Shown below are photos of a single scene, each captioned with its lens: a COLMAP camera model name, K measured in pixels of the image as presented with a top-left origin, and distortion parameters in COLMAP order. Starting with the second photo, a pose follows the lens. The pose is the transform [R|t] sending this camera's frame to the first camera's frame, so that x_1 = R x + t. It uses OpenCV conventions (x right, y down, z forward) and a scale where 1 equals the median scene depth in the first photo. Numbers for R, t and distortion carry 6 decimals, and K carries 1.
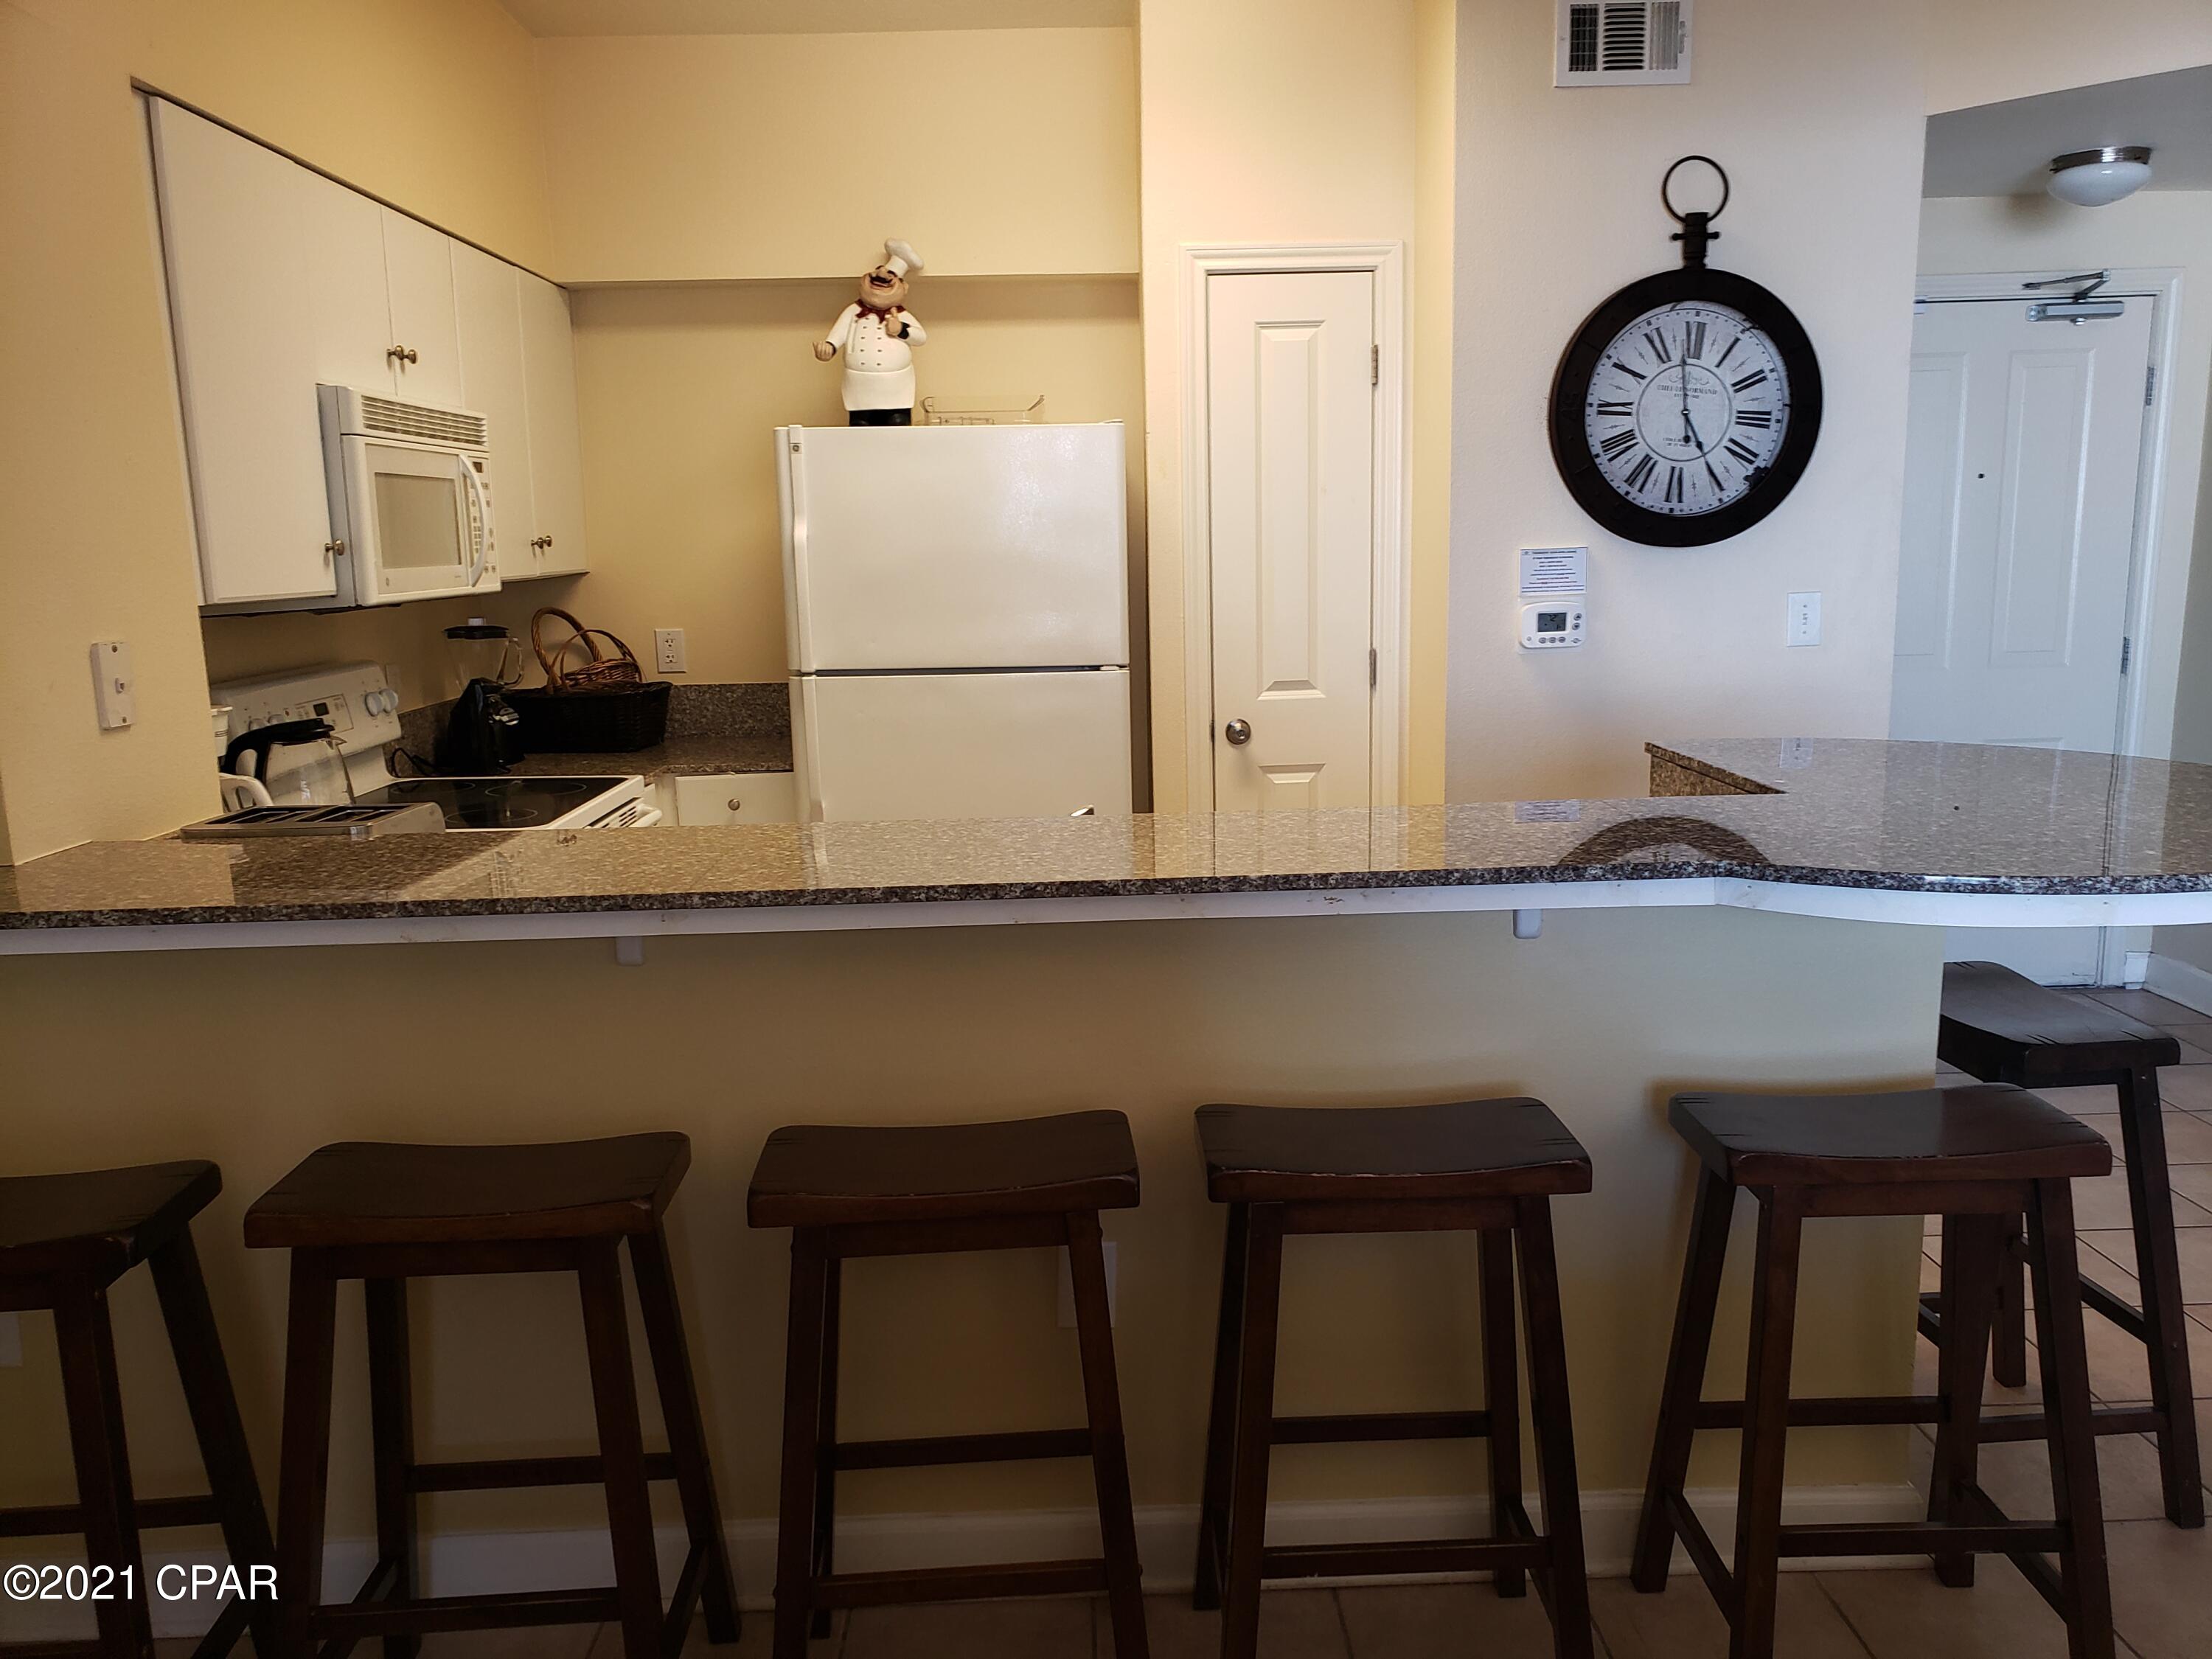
lens RADIAL K [[1679.4, 0, 1106.0], [0, 1679.4, 829.5], [0, 0, 1]] dist [0.120872, -0.206597]
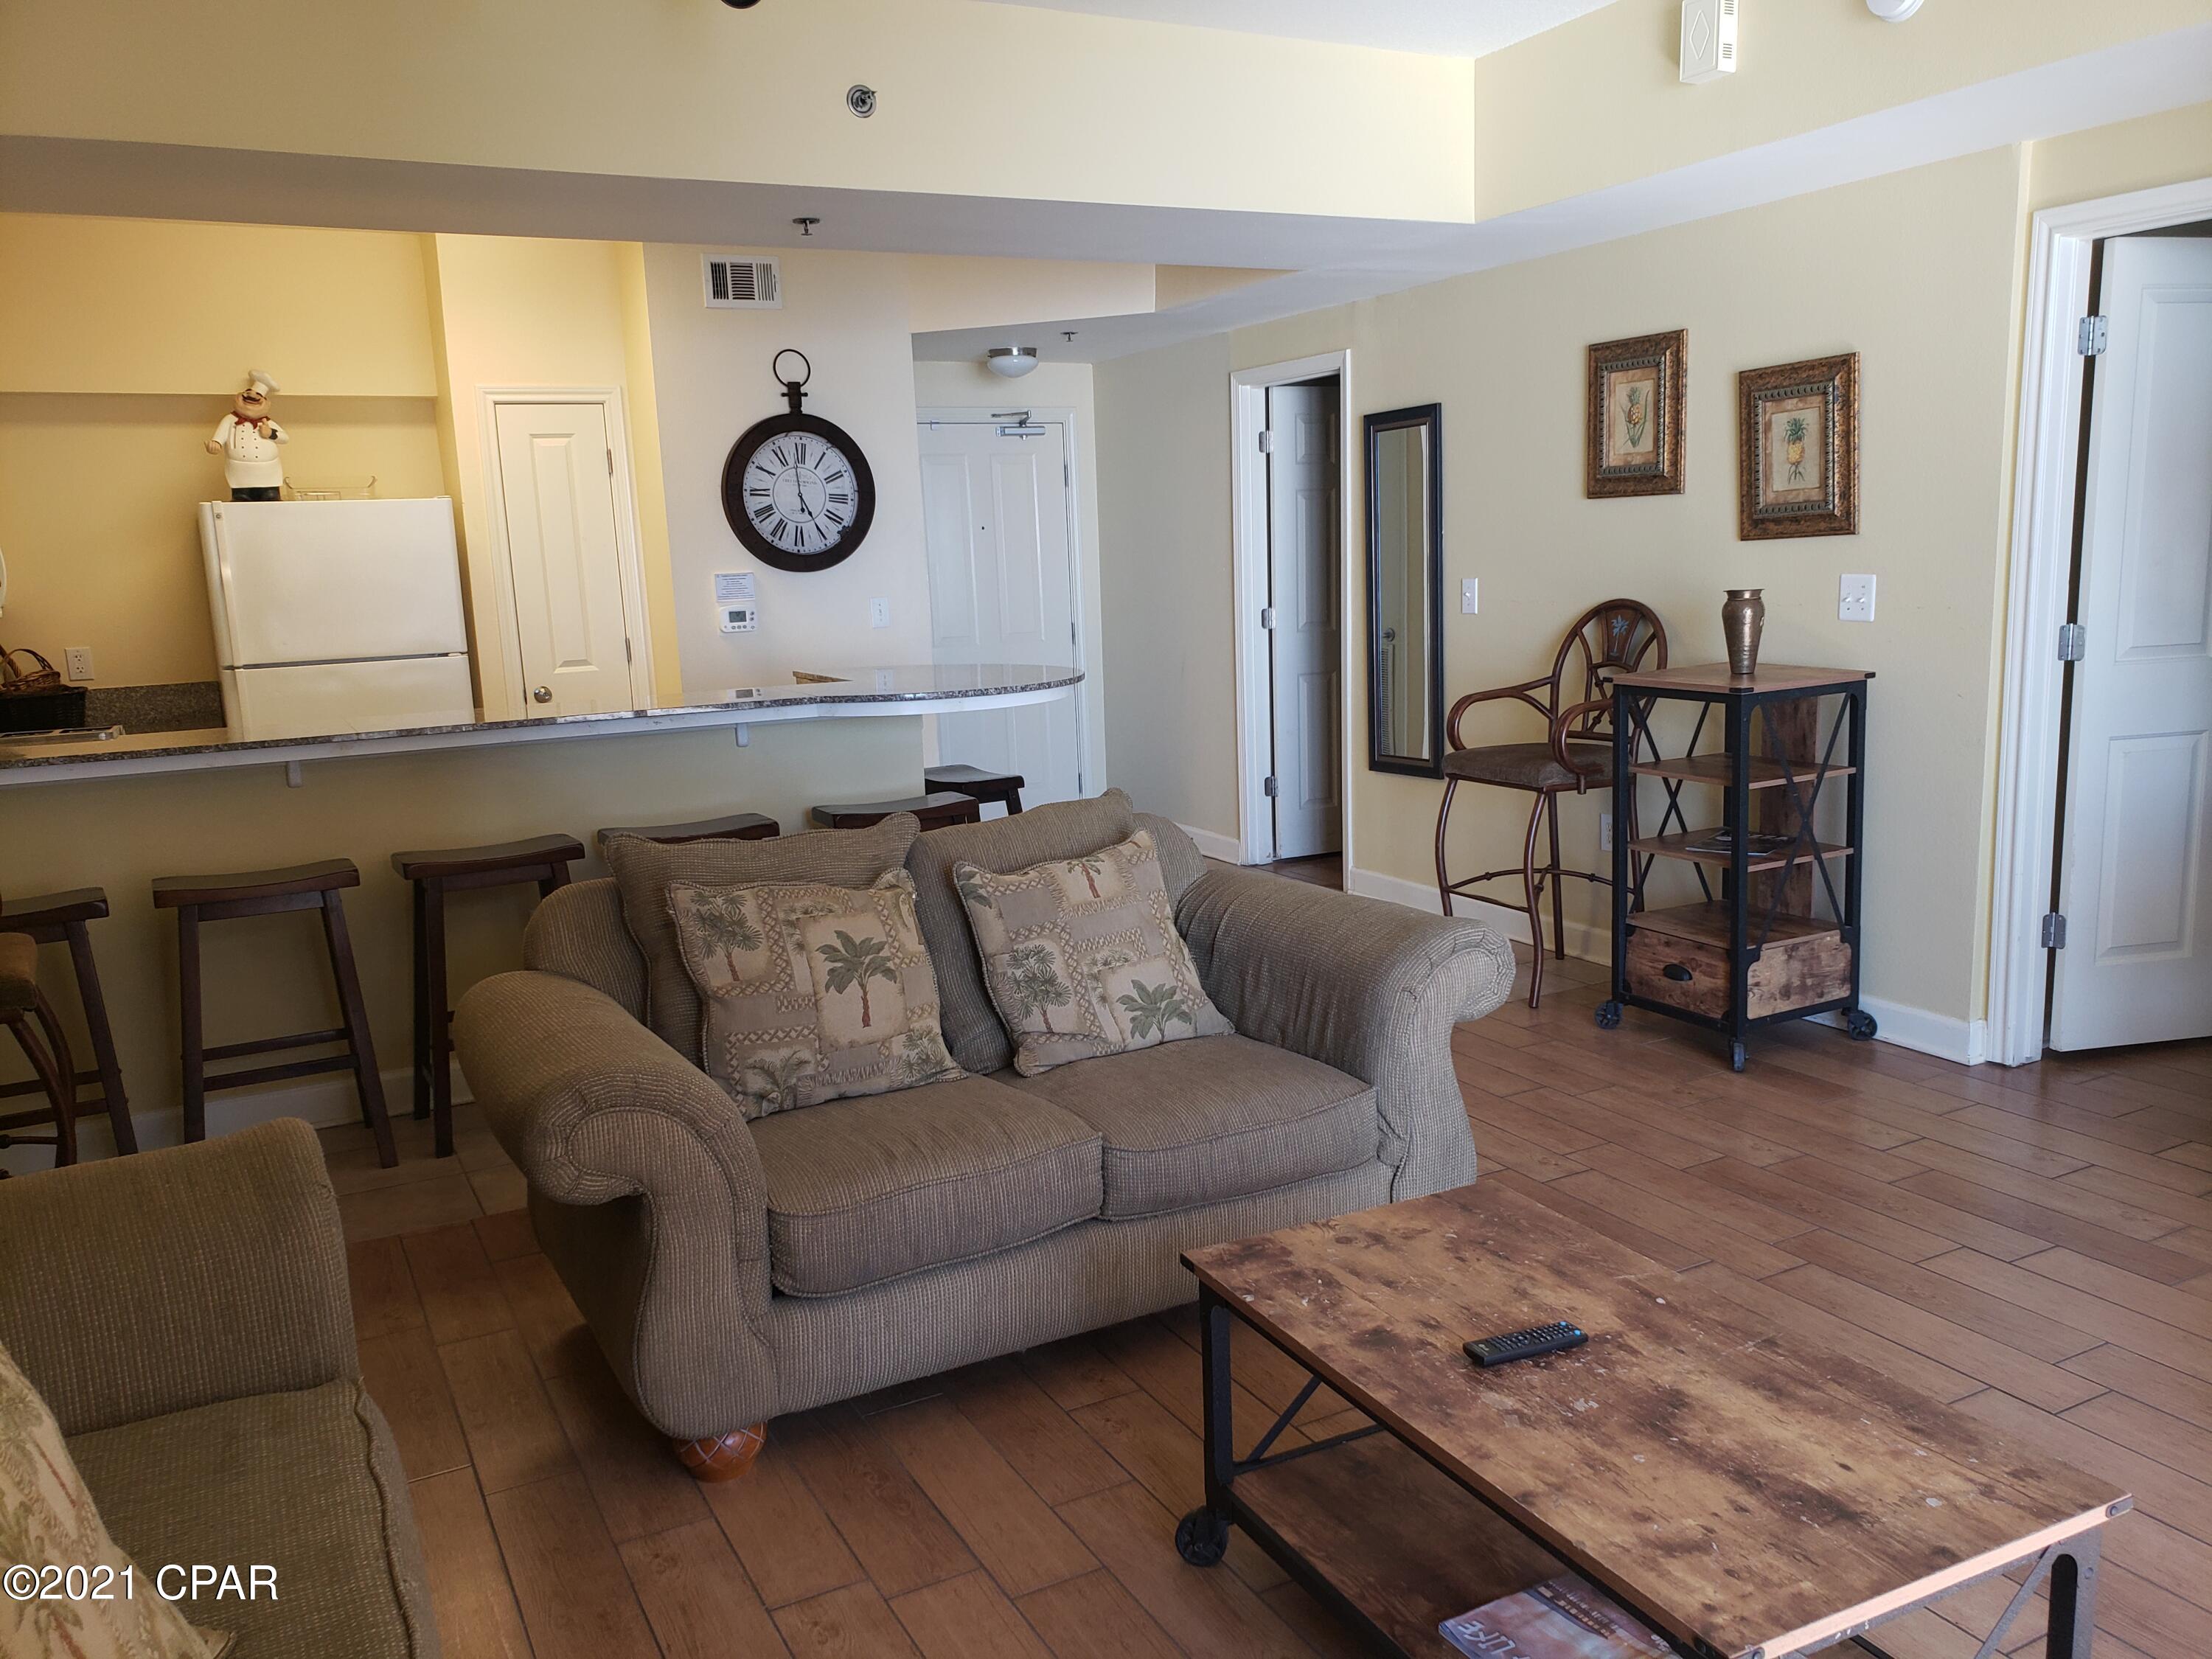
lens RADIAL K [[1721.2, 0, 1132.2], [0, 1721.2, 820.0], [0, 0, 1]] dist [-0.005836, 0.058674]
pose [[0.884229, -0.086796, 0.458918, -0.187883], [0.099758, 0.995004, -0.004023, 0.121627], [-0.456276, 0.049337, 0.888469, -0.674826]]
